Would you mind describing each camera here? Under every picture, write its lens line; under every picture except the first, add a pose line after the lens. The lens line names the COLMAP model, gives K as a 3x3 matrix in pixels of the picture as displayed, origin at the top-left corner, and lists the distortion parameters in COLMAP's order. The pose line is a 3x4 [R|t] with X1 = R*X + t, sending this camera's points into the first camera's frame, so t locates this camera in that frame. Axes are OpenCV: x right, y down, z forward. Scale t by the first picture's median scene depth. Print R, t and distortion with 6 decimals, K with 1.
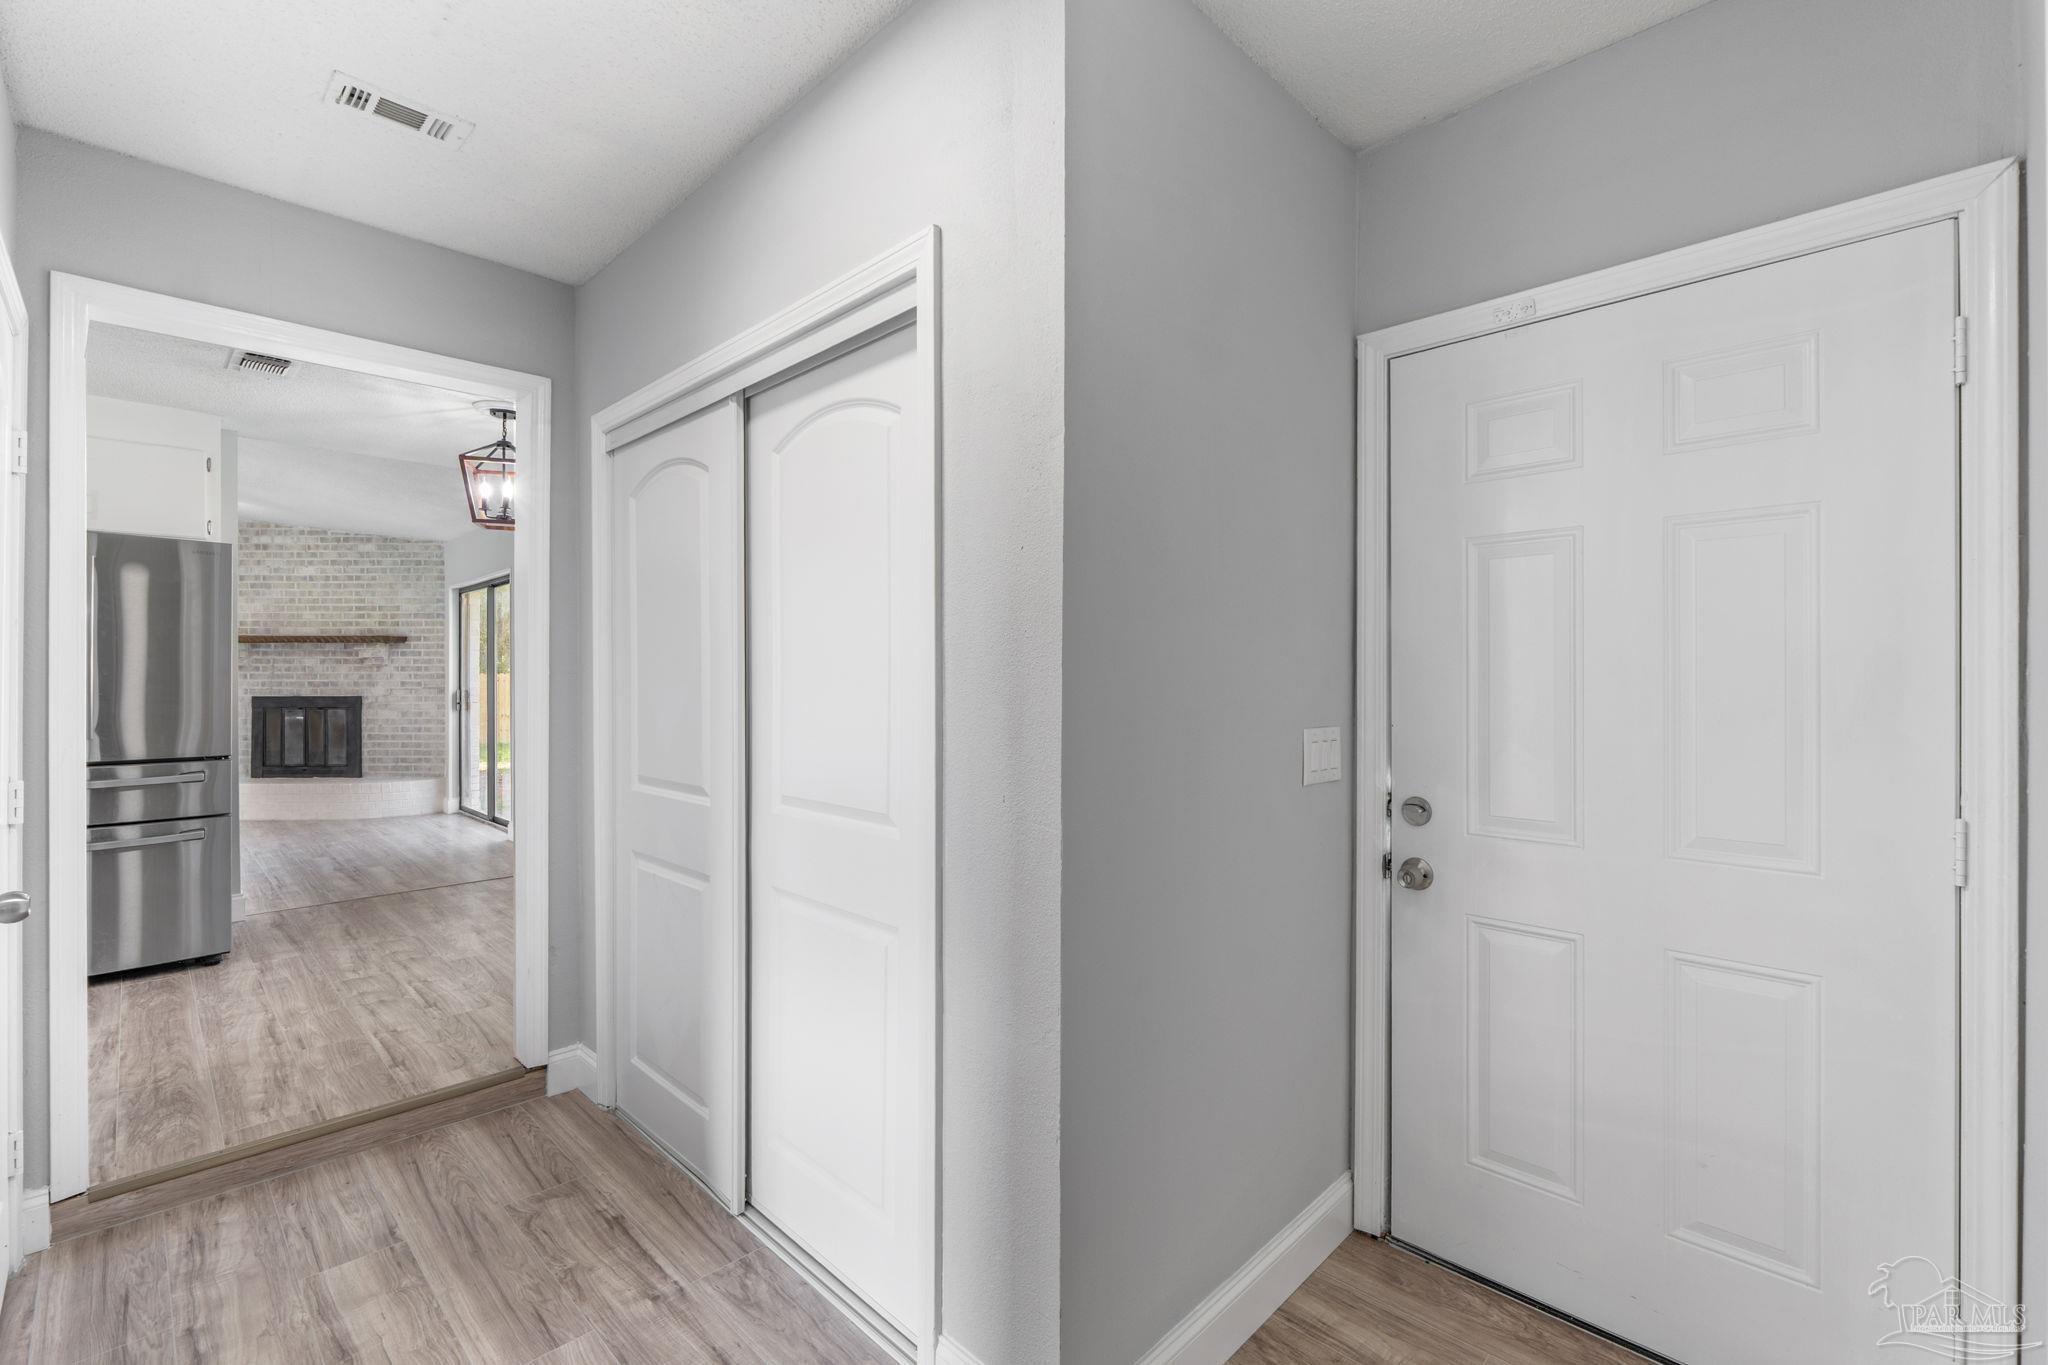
lens RADIAL K [[879.2, 0, 1025.7], [0, 879.2, 681.1], [0, 0, 1]] dist [-0.004371, 0.000000]
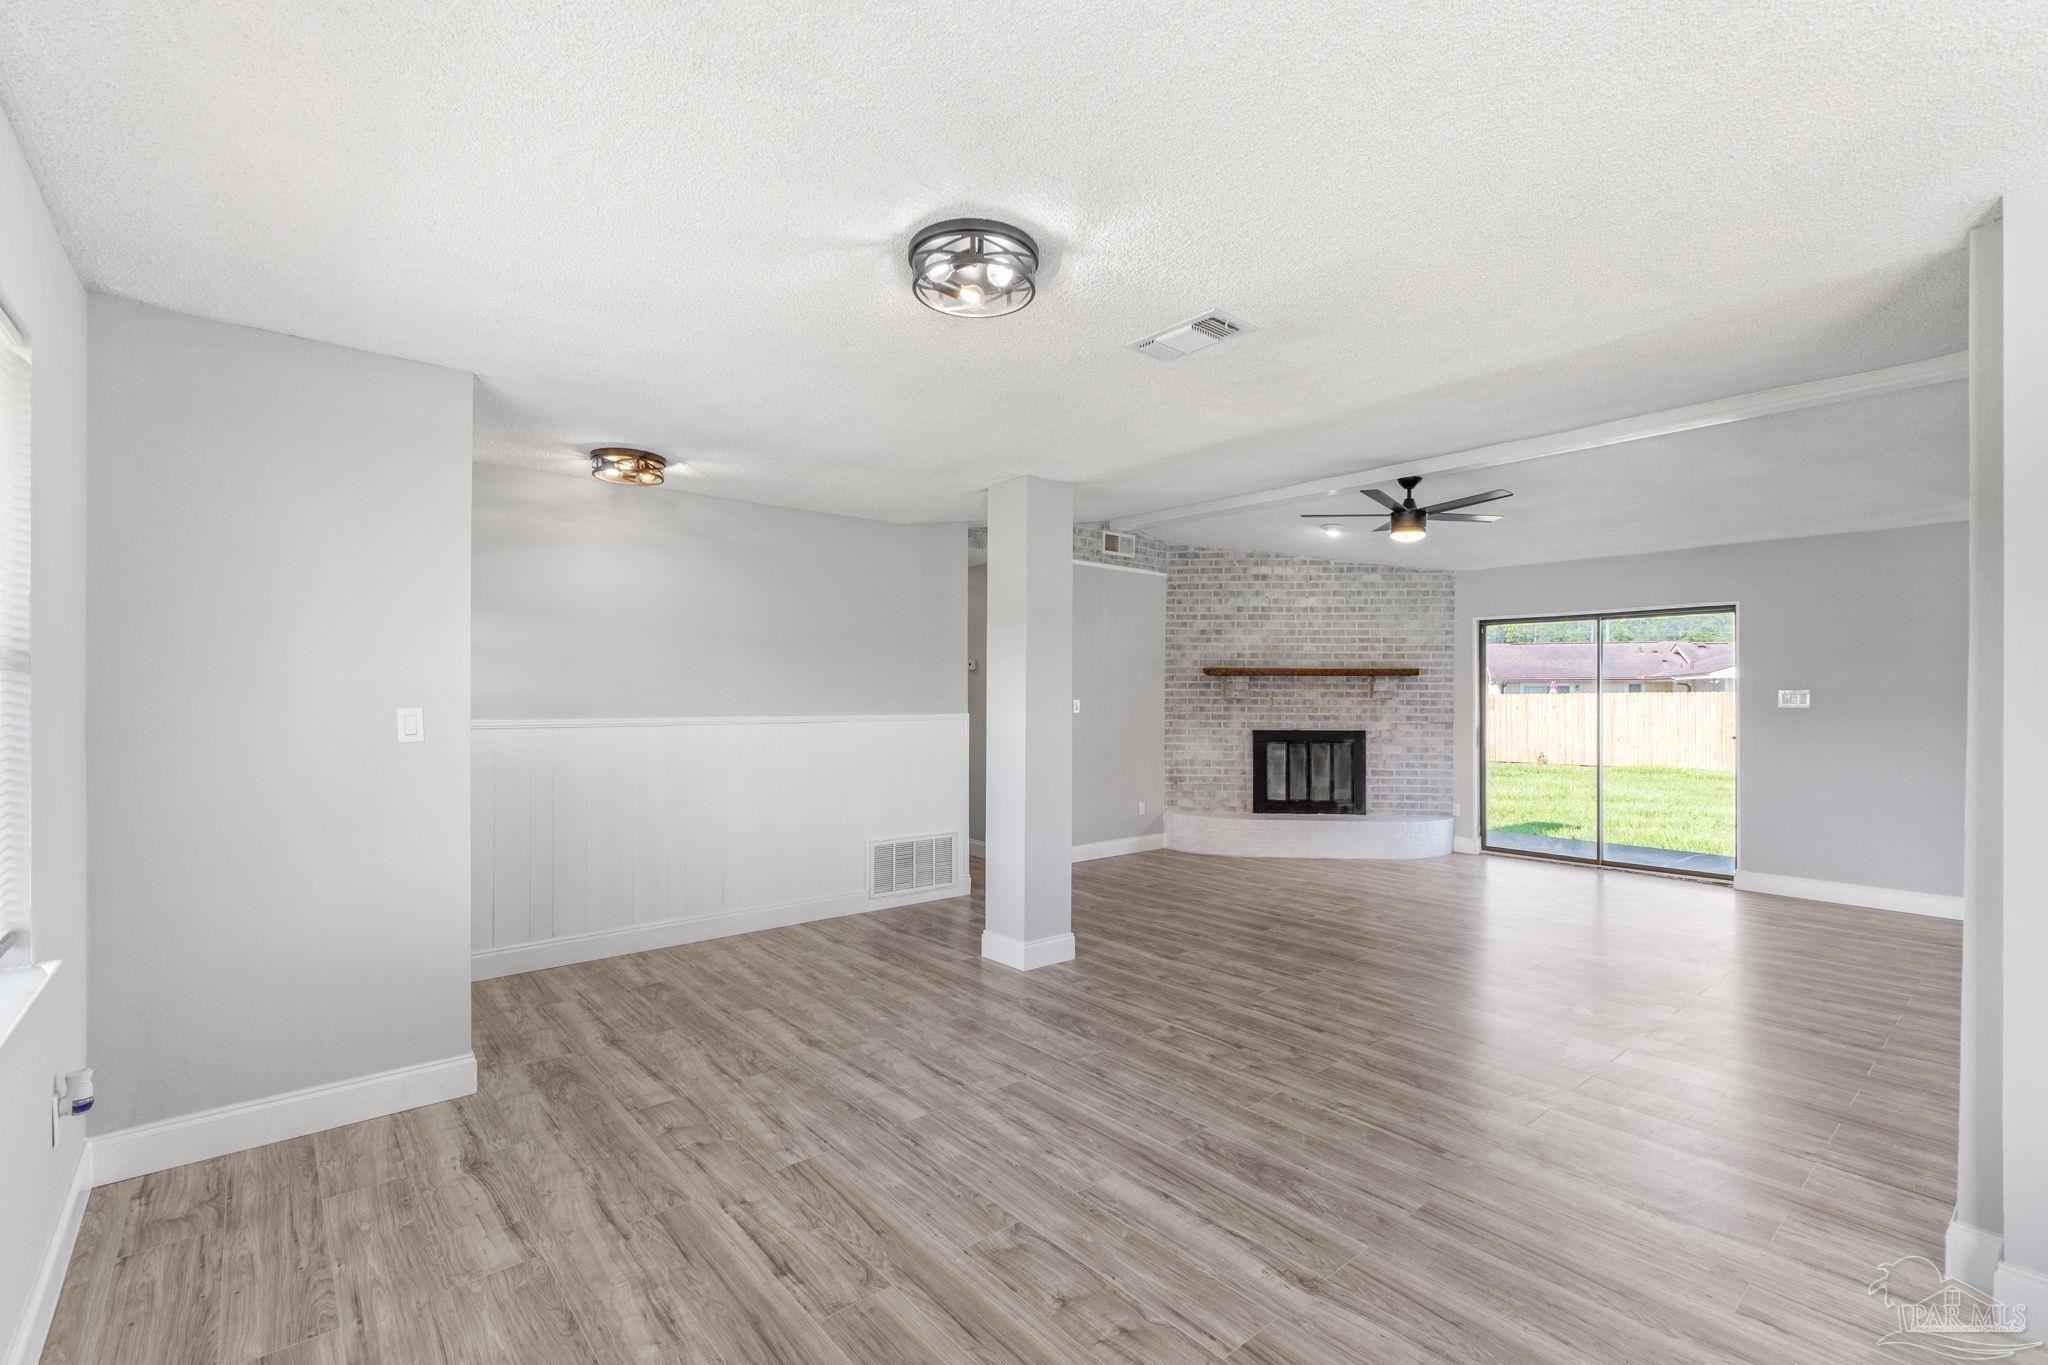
lens RADIAL K [[909.4, 0, 1022.9], [0, 909.4, 689.4], [0, 0, 1]] dist [0.001995, 0.000707]
pose [[0.996397, 0.005157, -0.084658, -1.049908], [-0.005596, 0.999972, -0.004953, -0.021484], [0.084630, 0.005409, 0.996398, -0.036139]]
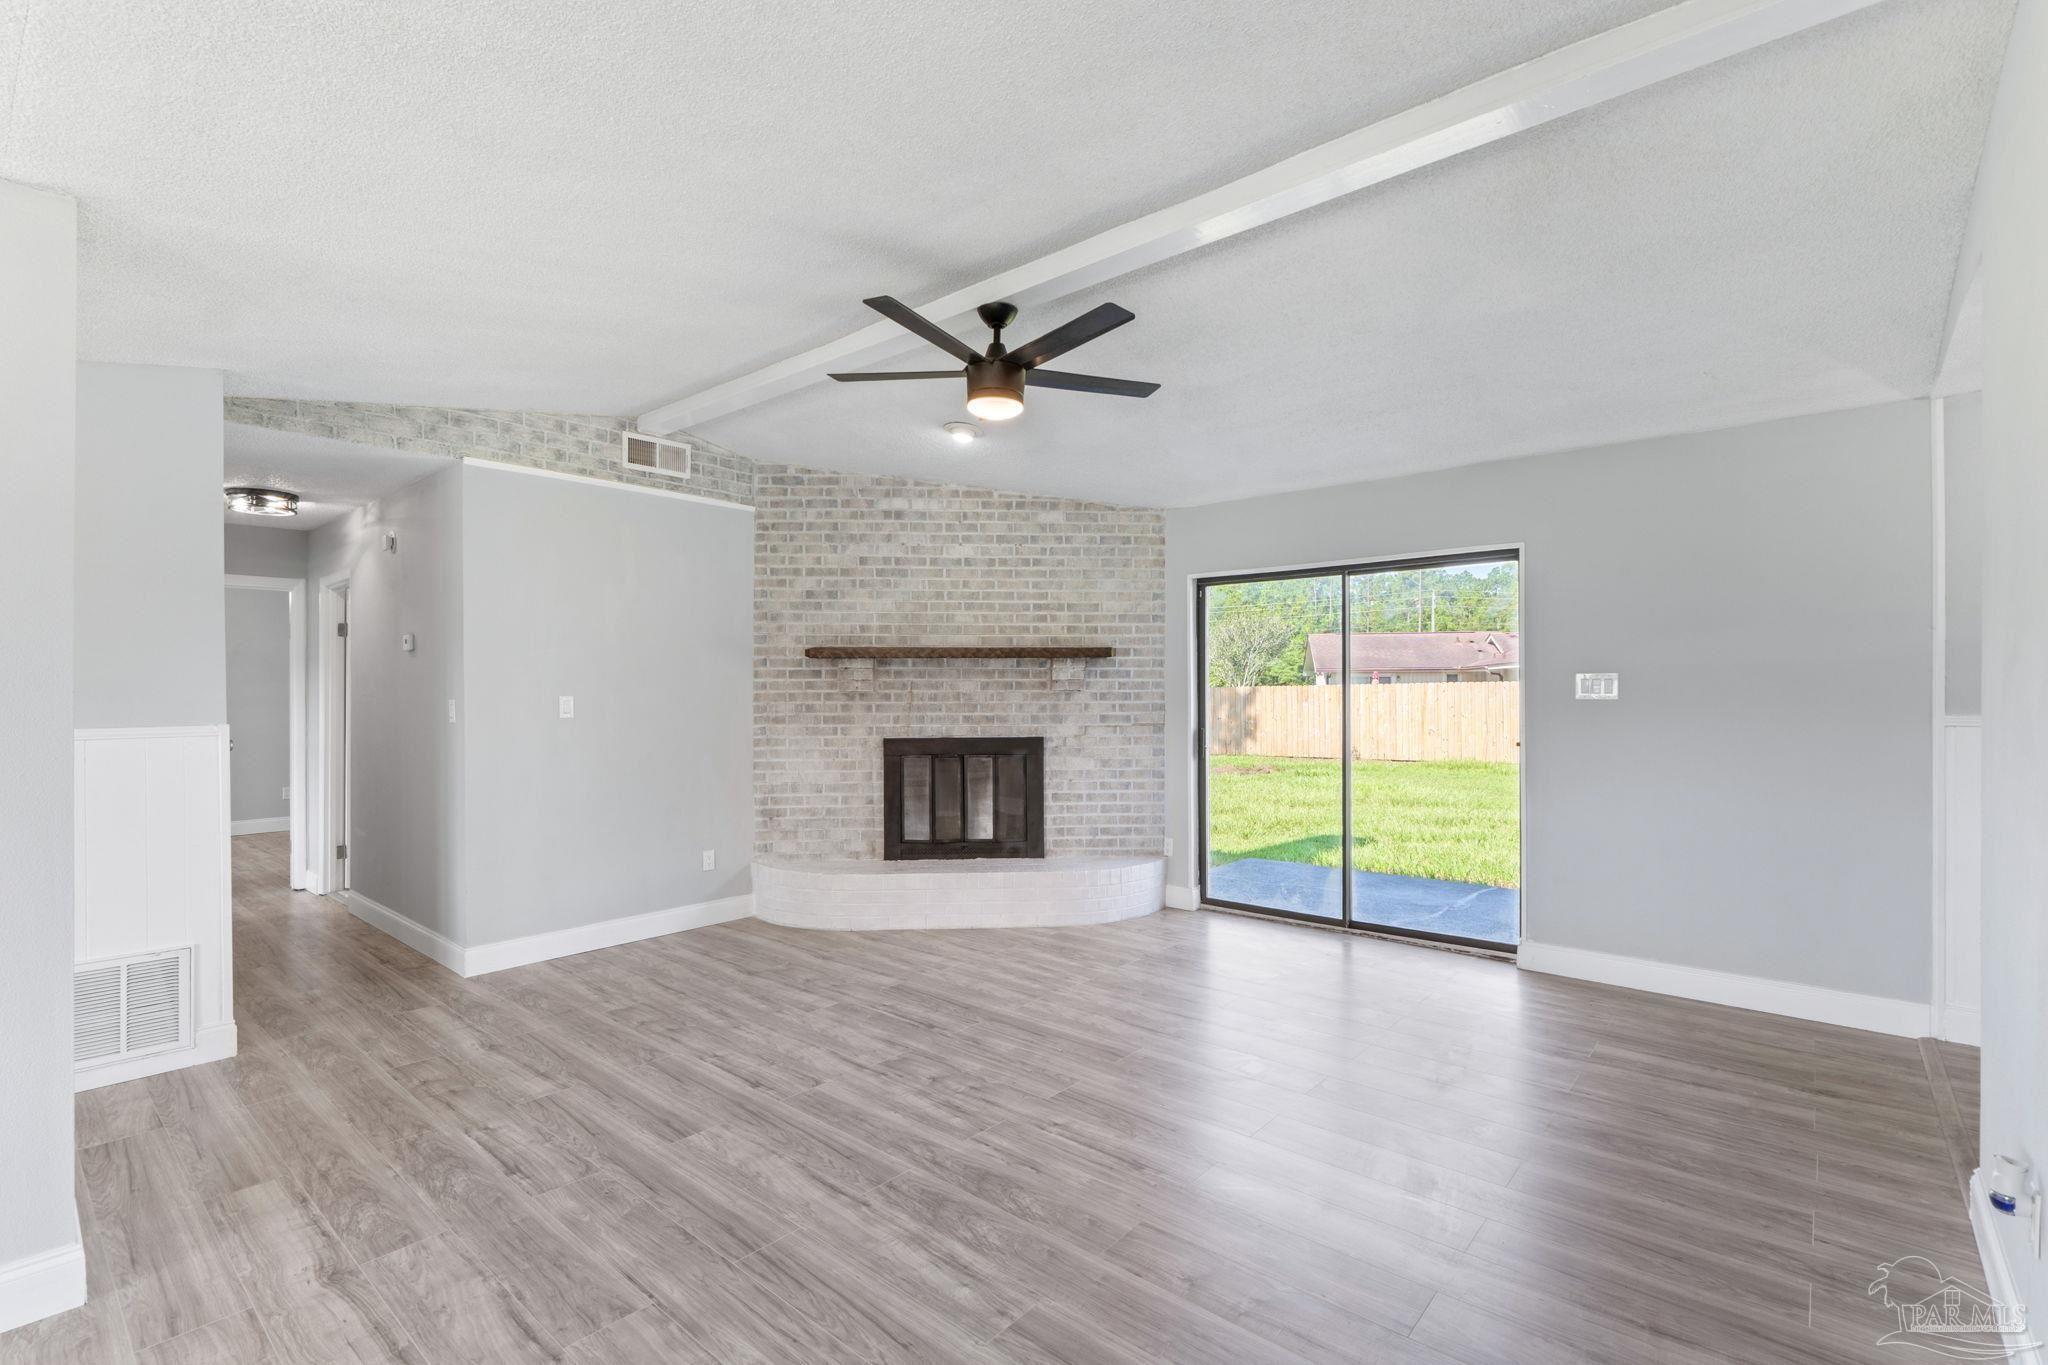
lens RADIAL K [[933.6, 0, 1009.8], [0, 933.6, 691.2], [0, 0, 1]] dist [-0.008283, -0.000157]
pose [[0.998446, -0.002324, 0.055678, -0.823031], [0.002180, 0.999994, 0.002646, -0.020204], [-0.055683, -0.002521, 0.998445, 0.283844]]
